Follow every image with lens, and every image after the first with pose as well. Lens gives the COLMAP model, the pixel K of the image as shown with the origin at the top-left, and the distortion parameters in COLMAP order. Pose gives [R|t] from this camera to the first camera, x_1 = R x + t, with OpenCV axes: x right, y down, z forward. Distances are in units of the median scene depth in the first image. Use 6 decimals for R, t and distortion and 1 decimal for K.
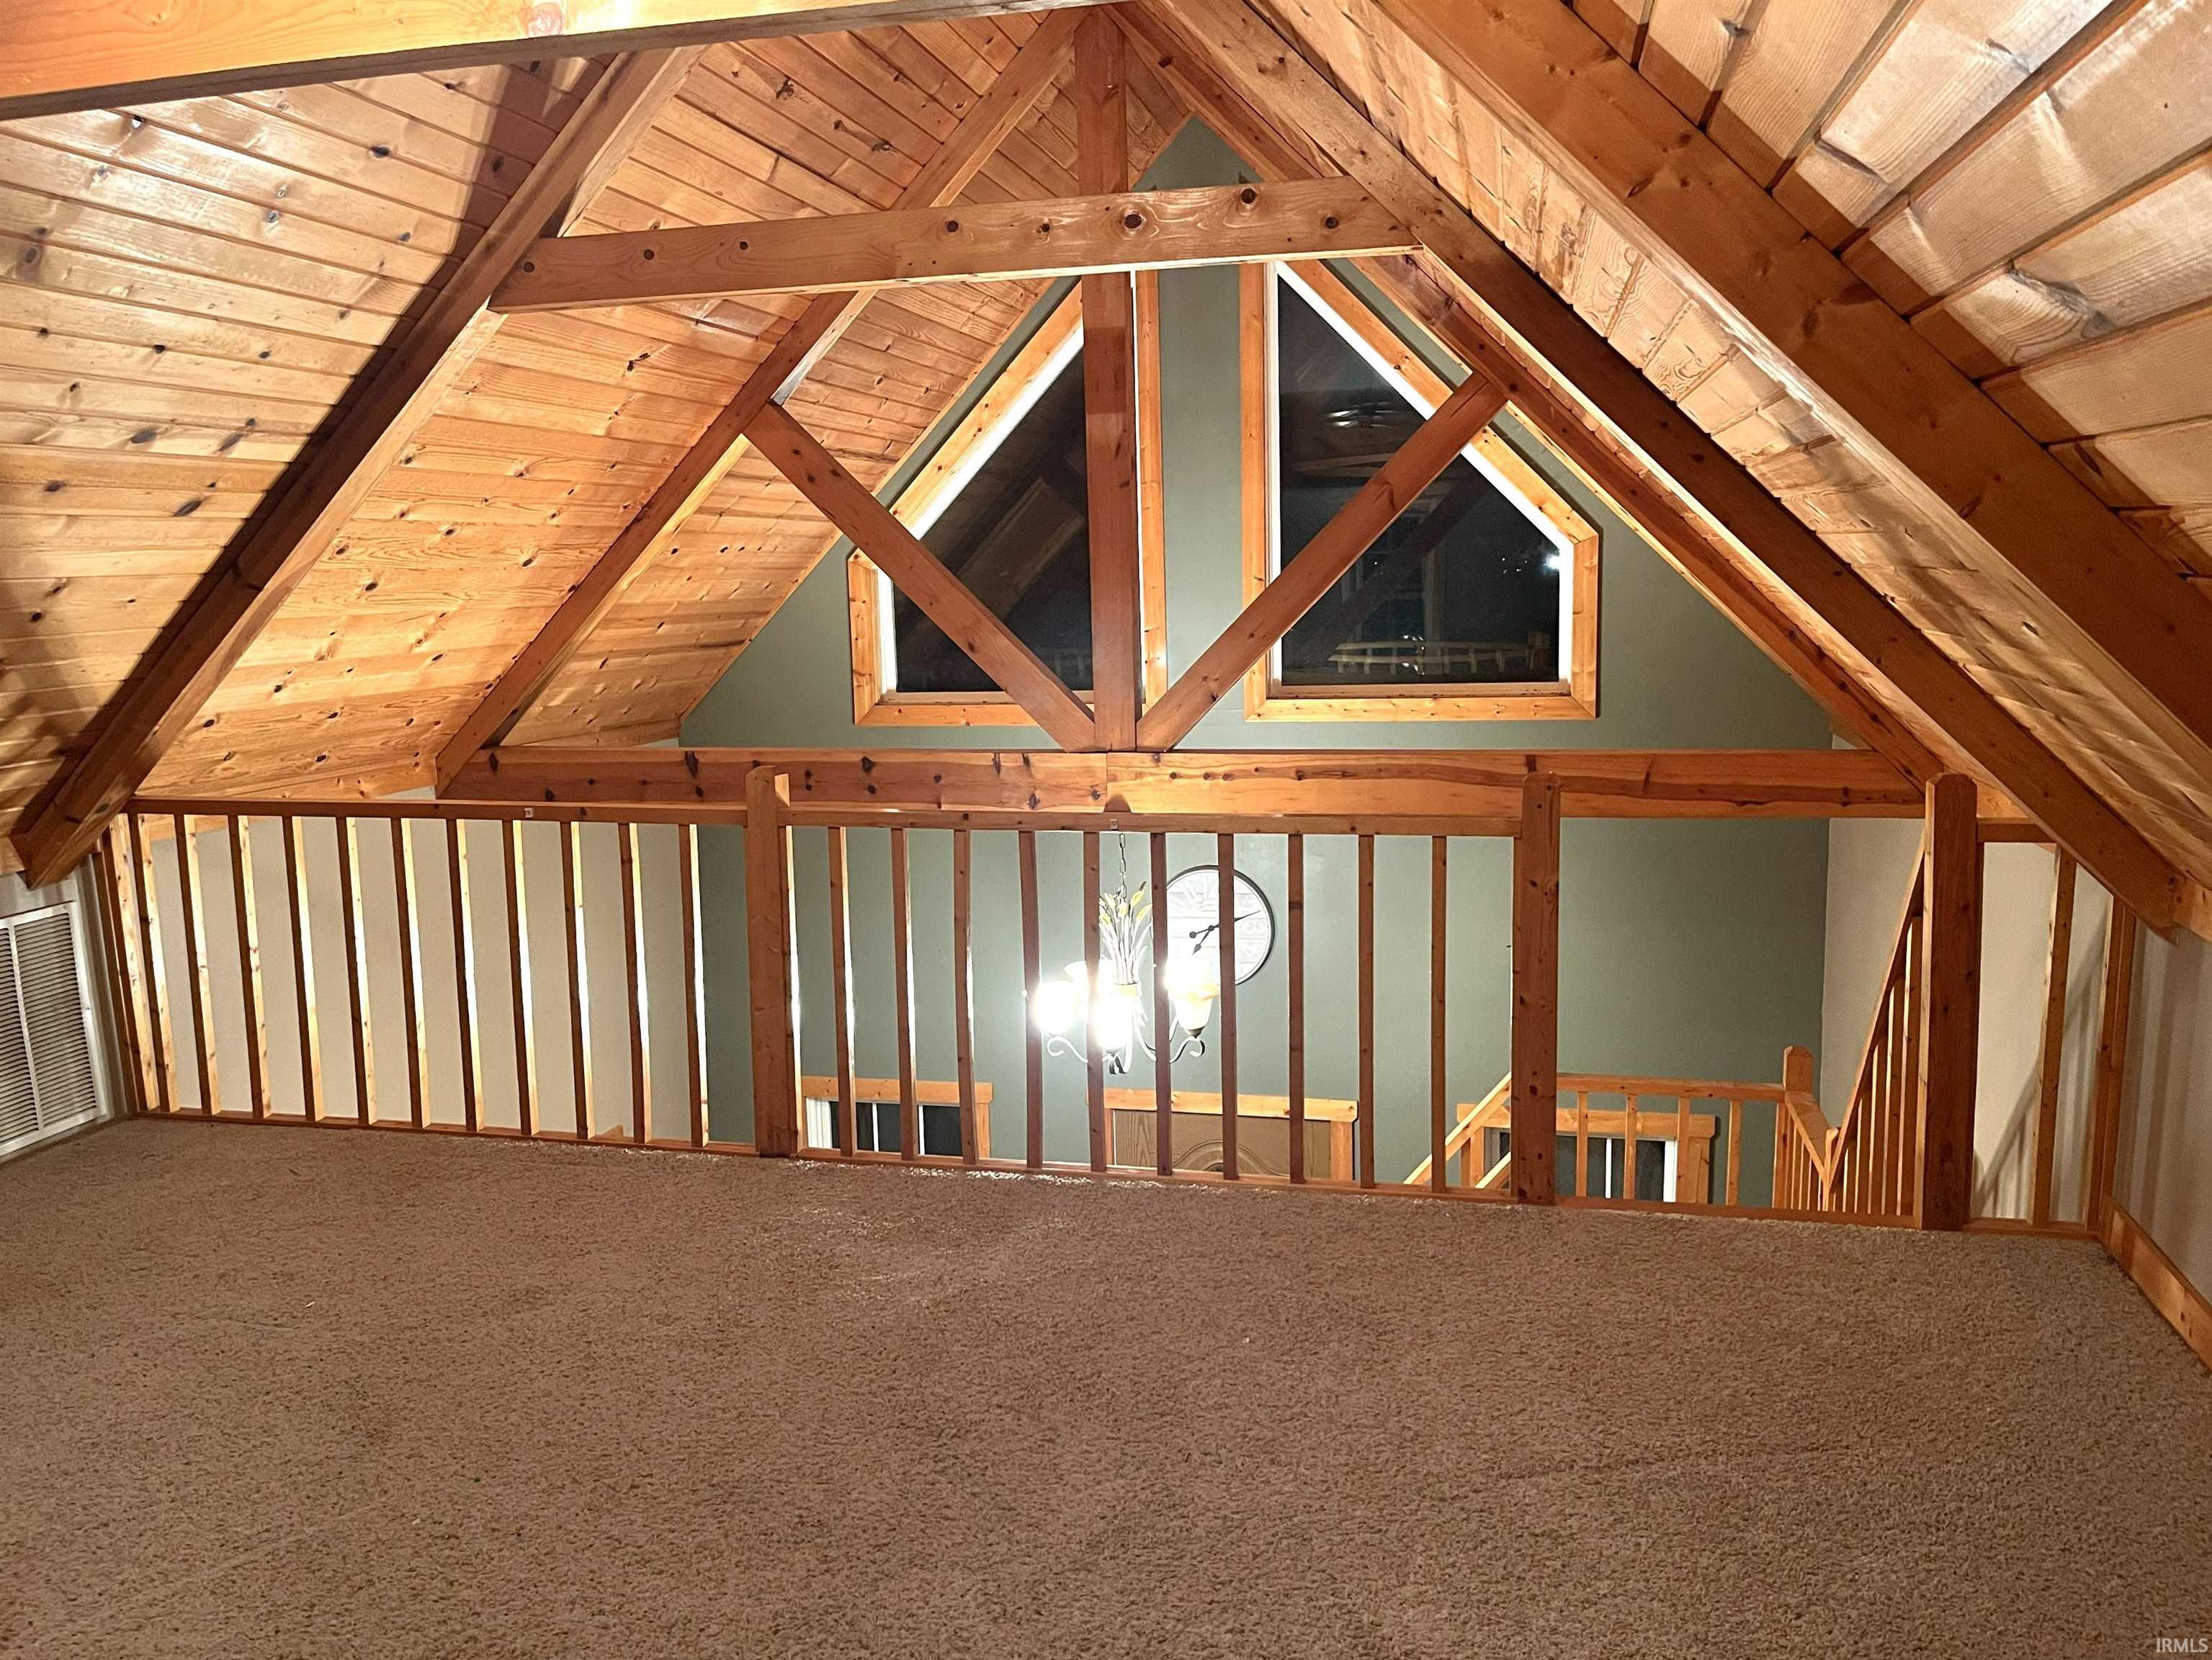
lens RADIAL K [[1662.7, 0, 1106.0], [0, 1662.7, 830.0], [0, 0, 1]] dist [0.065188, -0.094845]
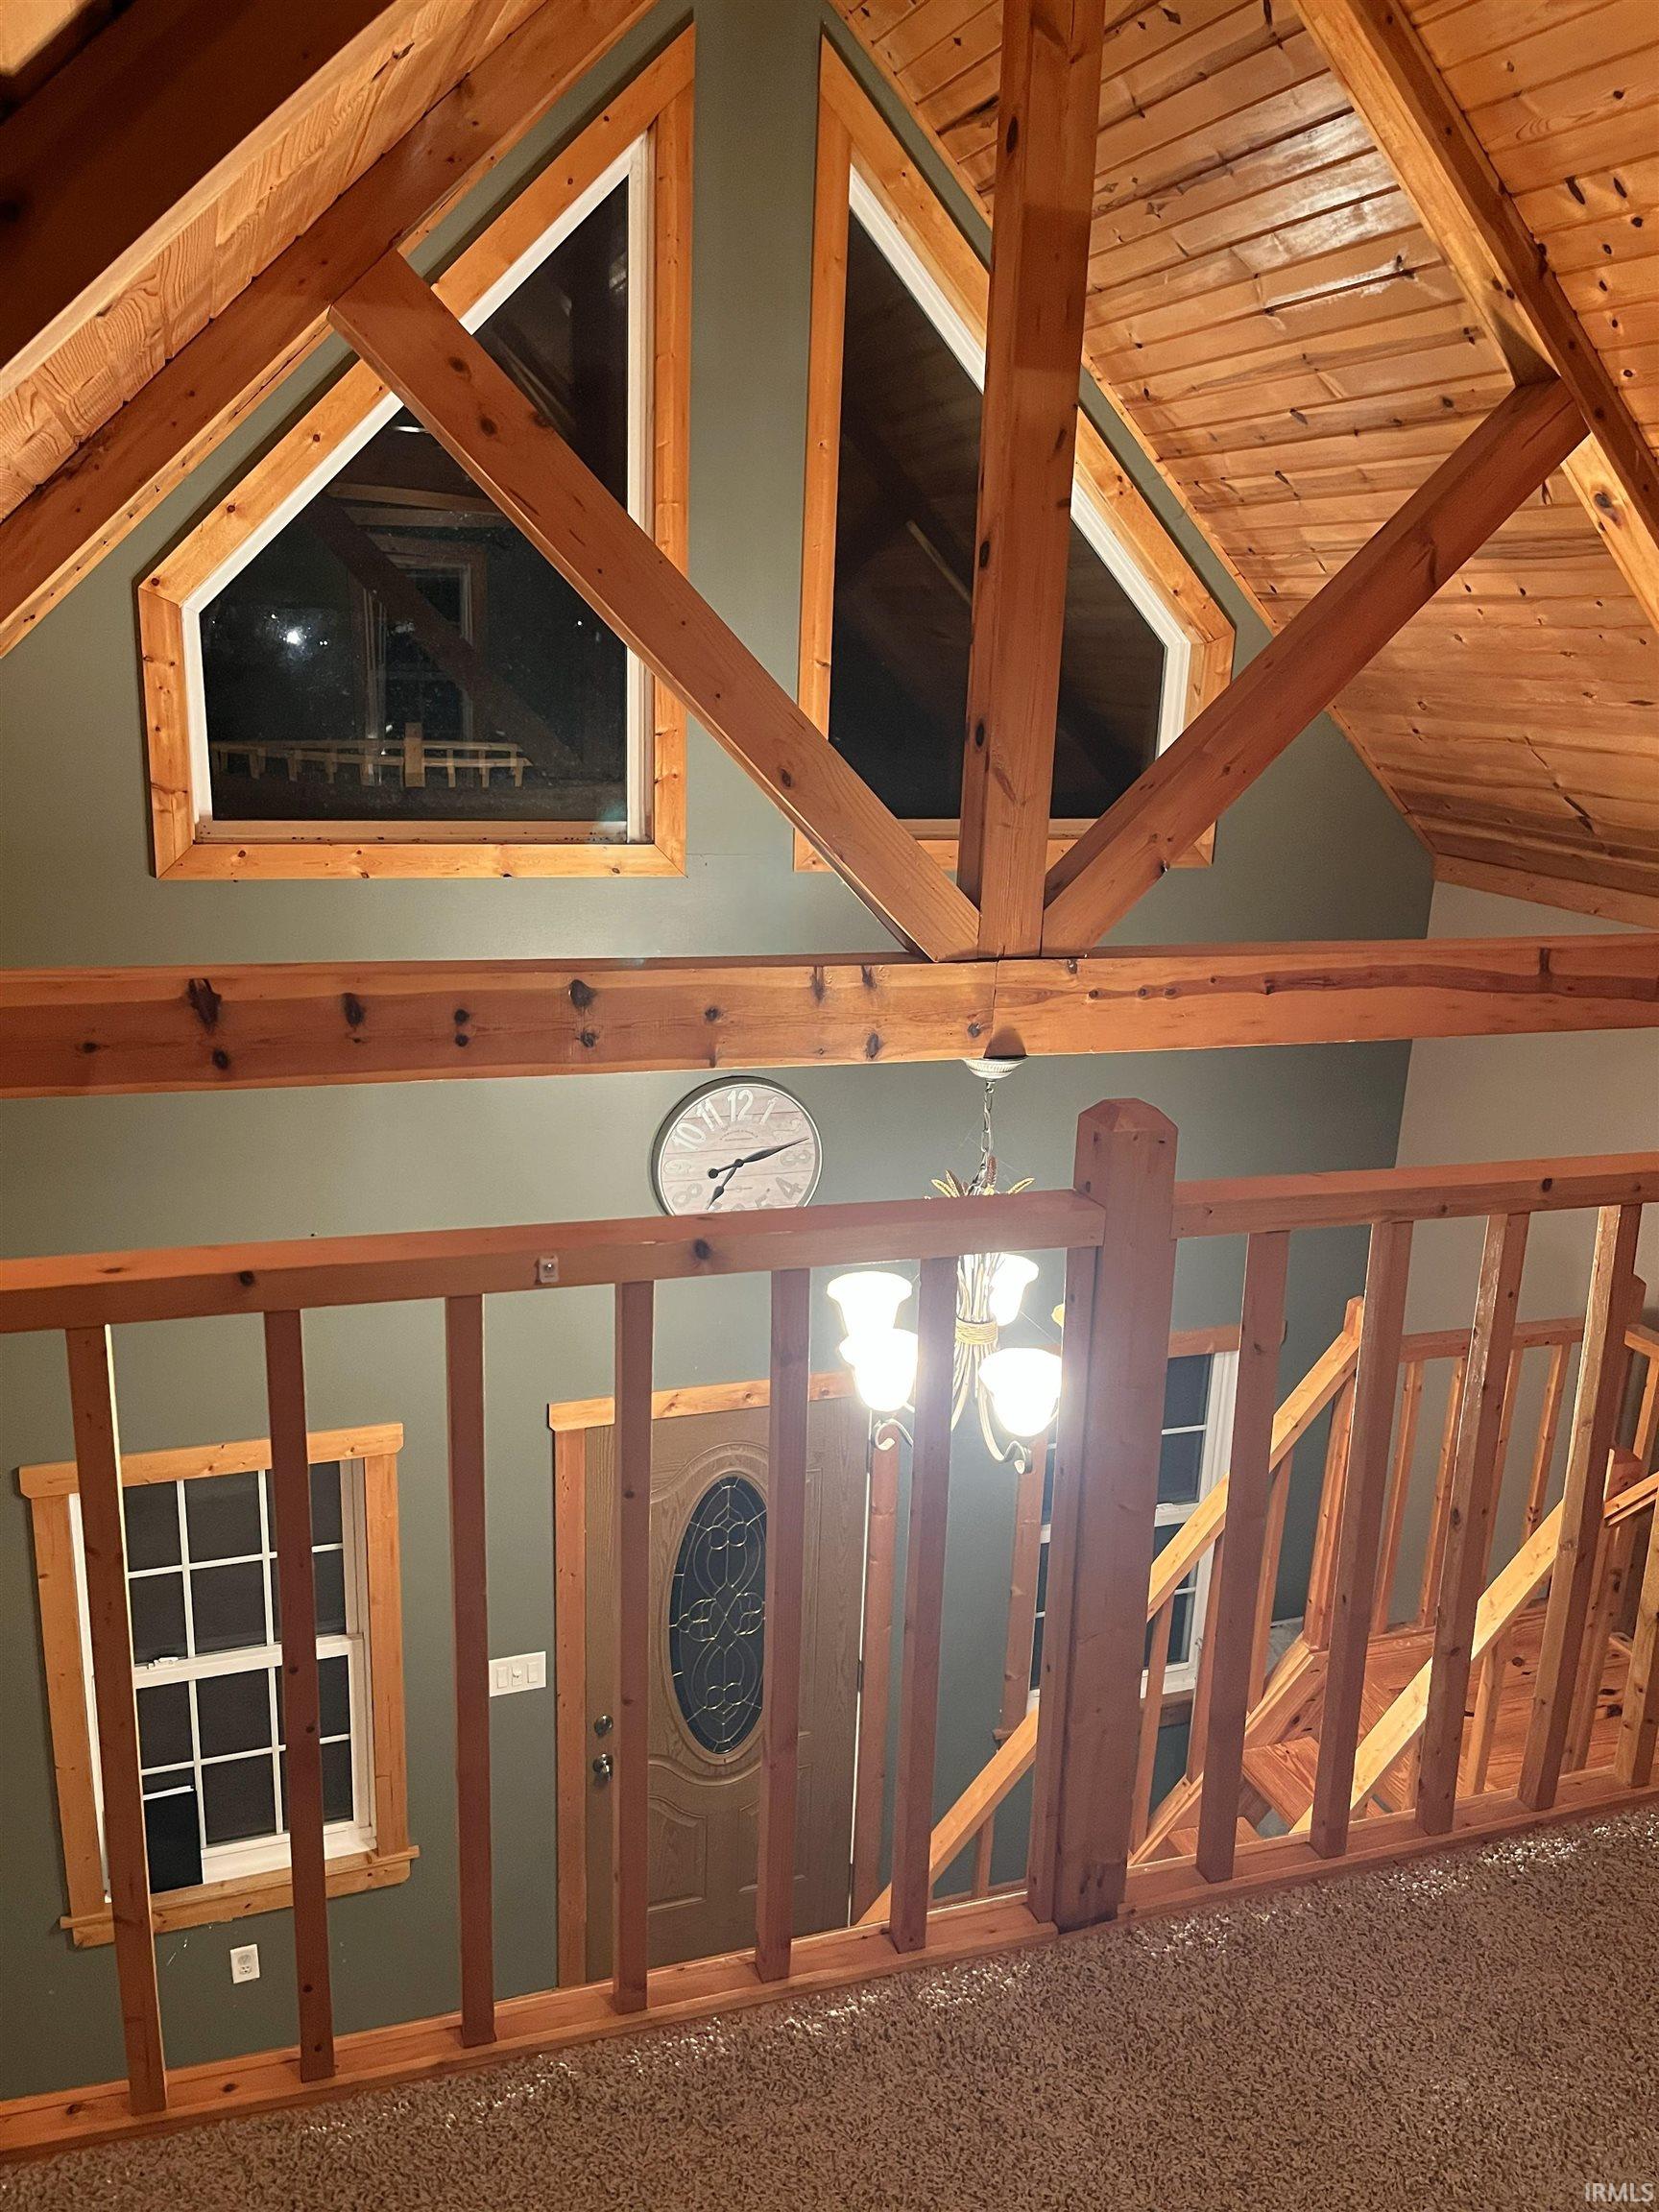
lens RADIAL K [[1662.5, 0, 842.9], [0, 1662.5, 1118.9], [0, 0, 1]] dist [0.065188, -0.094845]
pose [[0.846056, -0.089757, 0.525483, -0.356725], [0.024589, 0.991245, 0.129724, -0.066644], [-0.532527, -0.096833, 0.840856, 0.492505]]
